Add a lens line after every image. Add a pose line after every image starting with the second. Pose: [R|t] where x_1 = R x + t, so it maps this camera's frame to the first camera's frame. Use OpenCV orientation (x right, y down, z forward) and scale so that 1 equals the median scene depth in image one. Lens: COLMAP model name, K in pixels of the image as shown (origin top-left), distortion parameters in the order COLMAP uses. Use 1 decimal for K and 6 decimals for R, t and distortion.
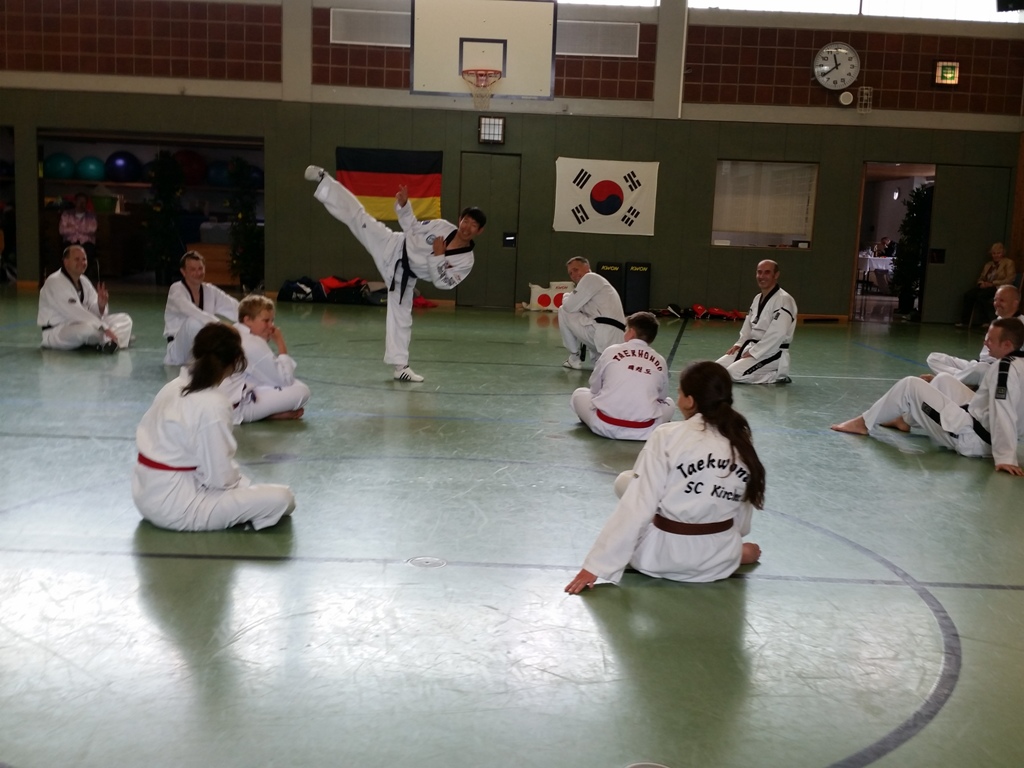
lens RADIAL K [[1100.6, 0, 512.5], [0, 1100.6, 380.7], [0, 0, 1]] dist [0.211096, -0.522716]
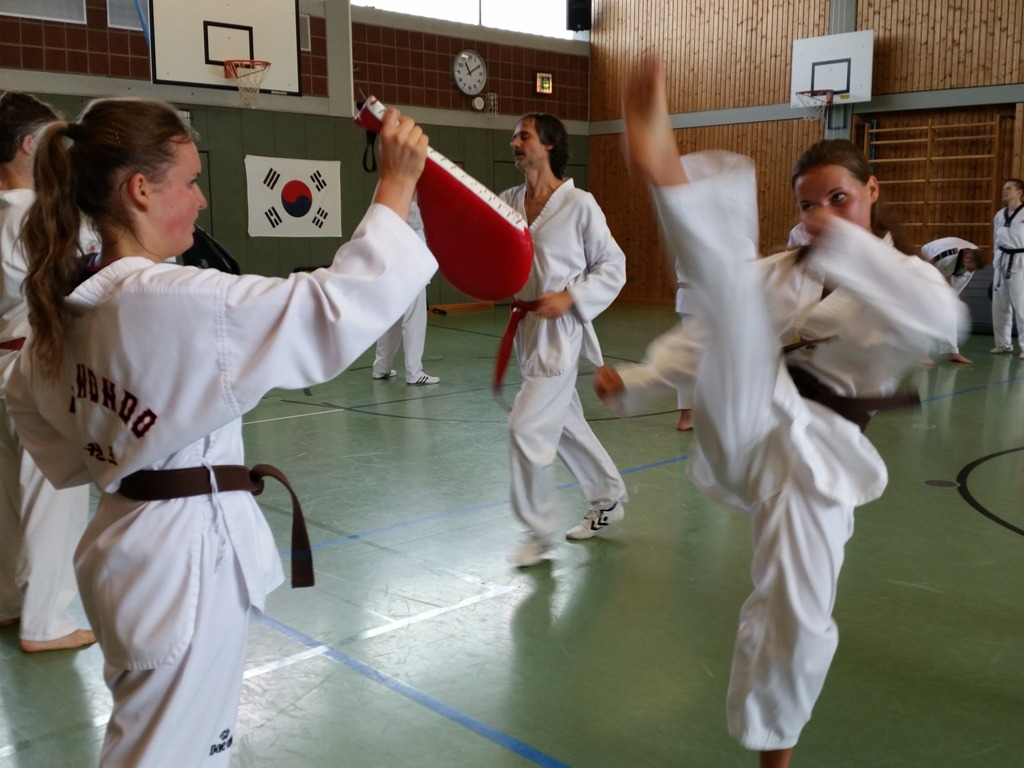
lens RADIAL K [[1100.6, 0, 512.5], [0, 1100.6, 380.7], [0, 0, 1]] dist [0.211096, -0.522716]
pose [[0.734677, -0.139454, 0.663929, -0.434967], [0.127496, 0.989589, 0.066775, -0.052943], [-0.666329, 0.035590, 0.744808, 0.182989]]
